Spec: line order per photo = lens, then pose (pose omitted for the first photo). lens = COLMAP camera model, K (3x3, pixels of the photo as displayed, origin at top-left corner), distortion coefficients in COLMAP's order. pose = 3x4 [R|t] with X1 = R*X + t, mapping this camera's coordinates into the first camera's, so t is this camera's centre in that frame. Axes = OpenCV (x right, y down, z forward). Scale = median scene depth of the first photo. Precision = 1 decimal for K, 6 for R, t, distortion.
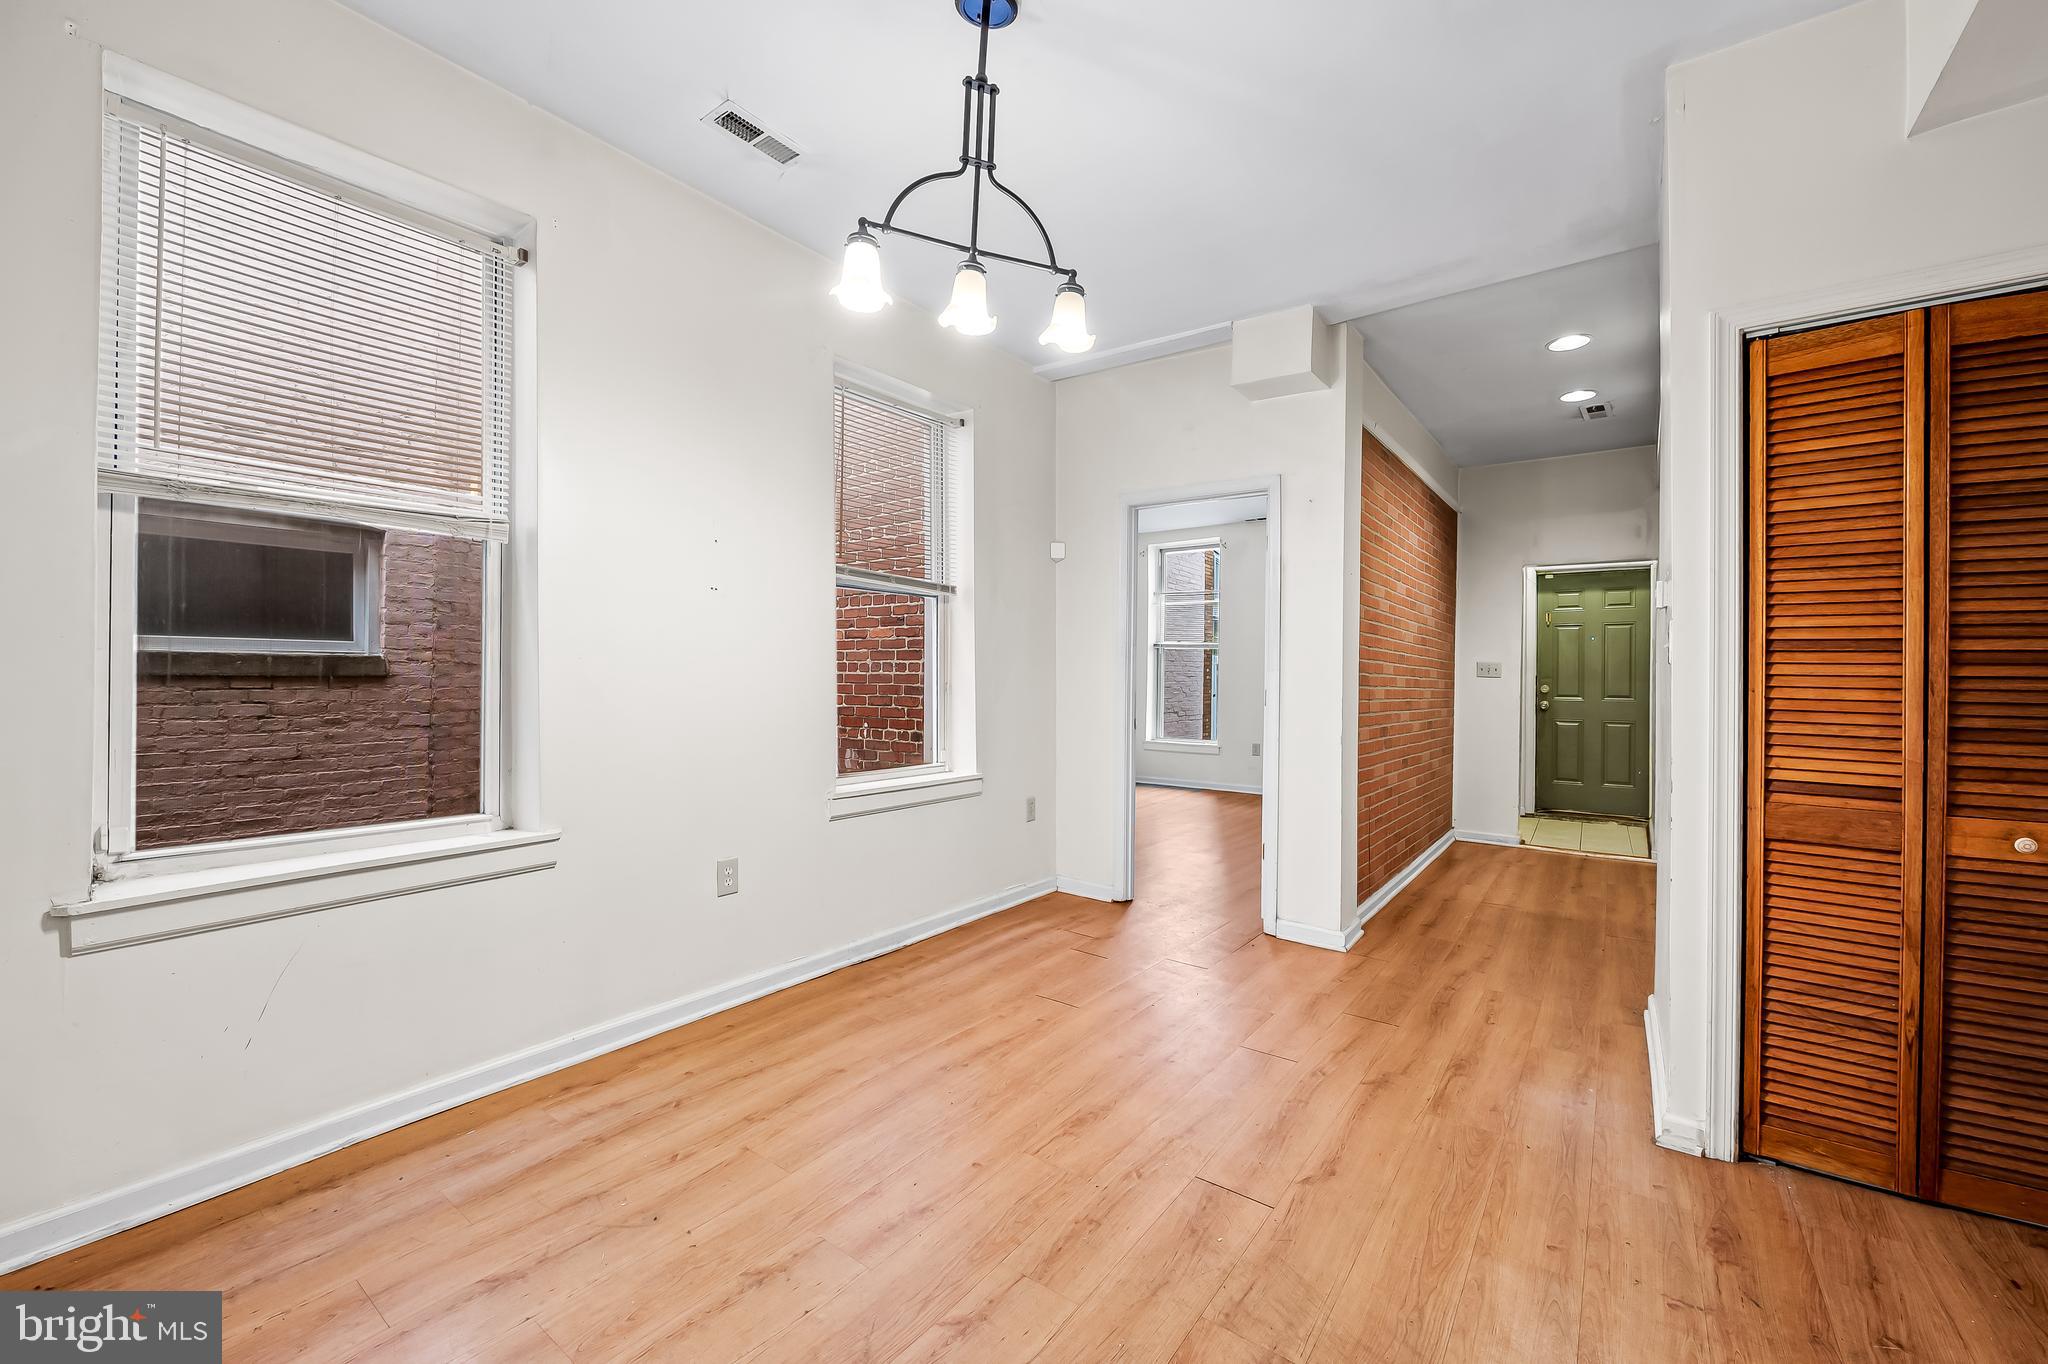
lens RADIAL K [[827.7, 0, 1025.0], [0, 827.7, 662.4], [0, 0, 1]] dist [-0.004101, -0.000887]
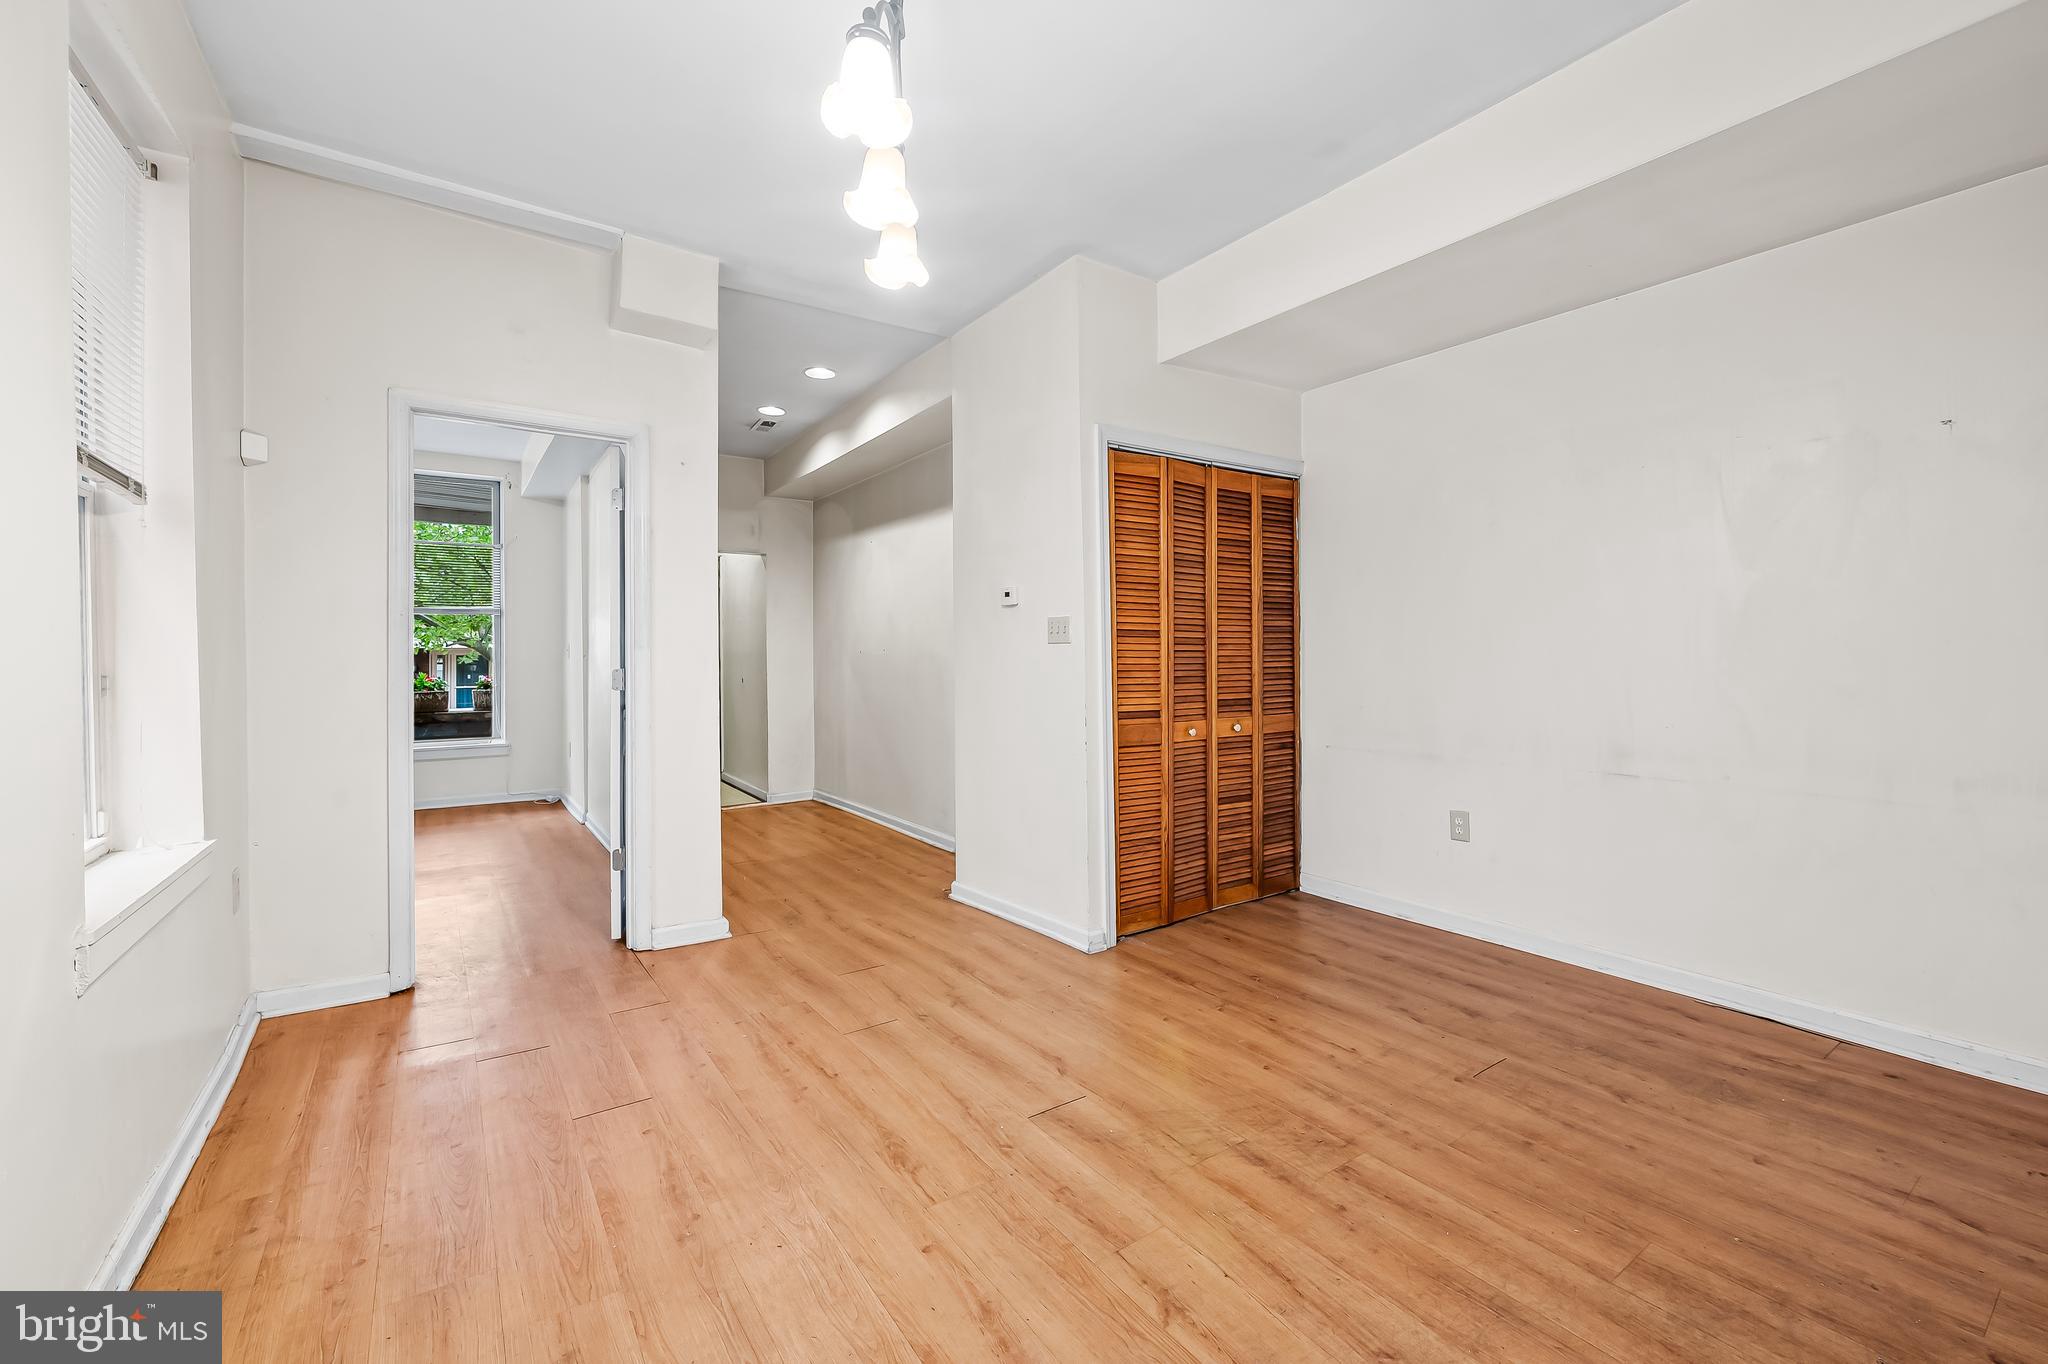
lens RADIAL K [[850.3, 0, 1040.4], [0, 850.3, 641.7], [0, 0, 1]] dist [-0.005363, -0.000530]
pose [[0.310749, 0.002521, 0.950489, -0.835935], [-0.007870, 0.999969, -0.000079, -0.000850], [-0.950459, -0.007455, 0.310760, 0.636882]]
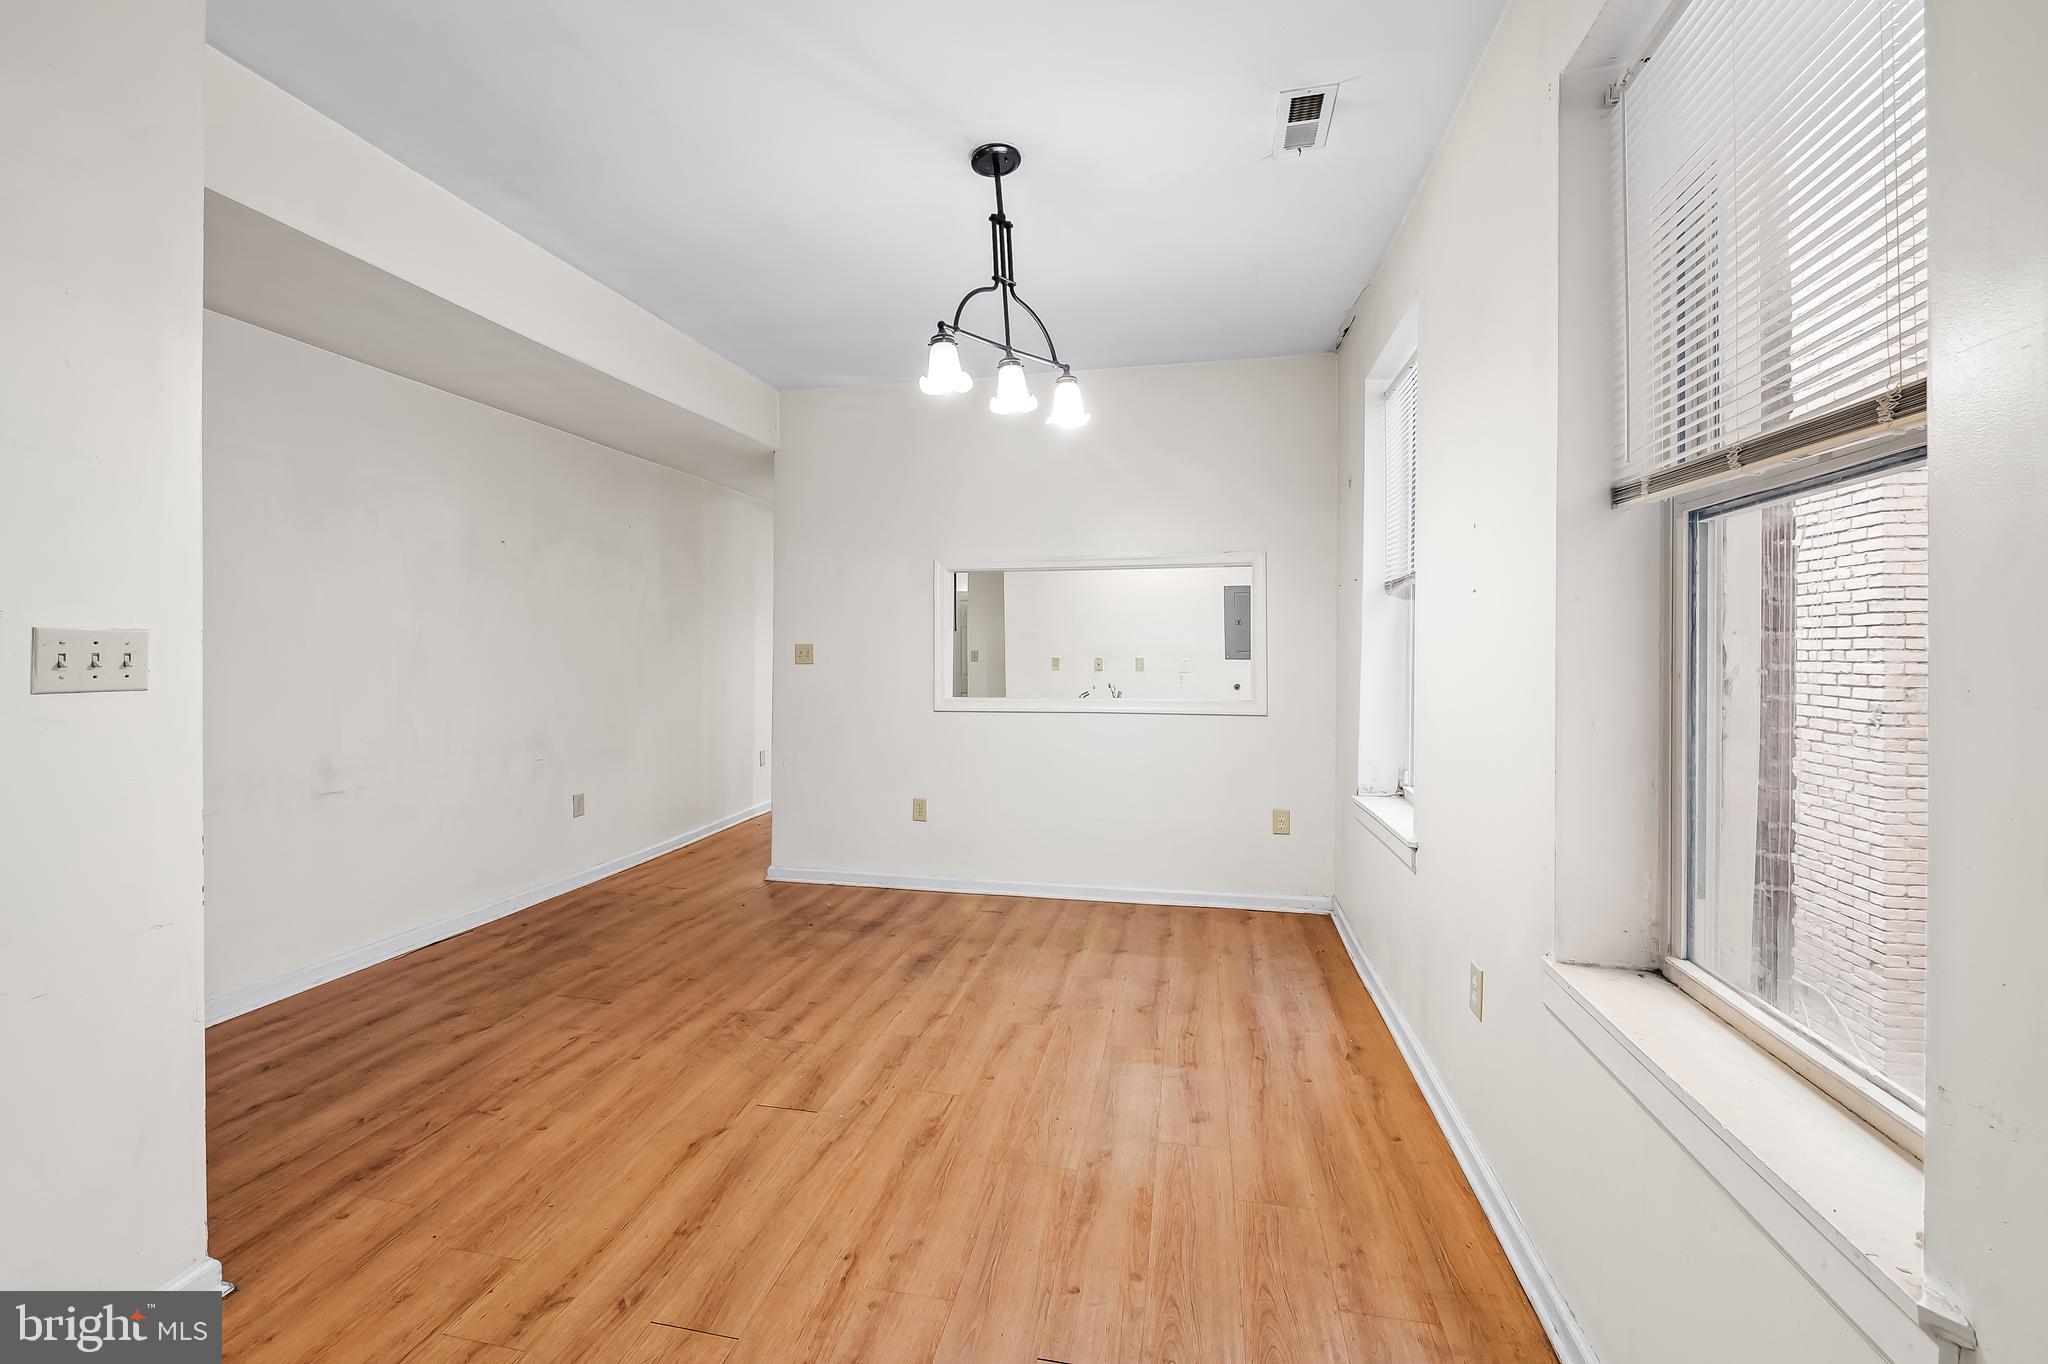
lens RADIAL K [[827.7, 0, 1025.0], [0, 827.7, 662.4], [0, 0, 1]] dist [-0.004101, -0.000887]
pose [[-0.905342, -0.008840, -0.424591, 0.443510], [-0.007244, 0.999959, -0.005372, -0.026993], [0.424621, -0.001788, -0.905369, 2.191900]]
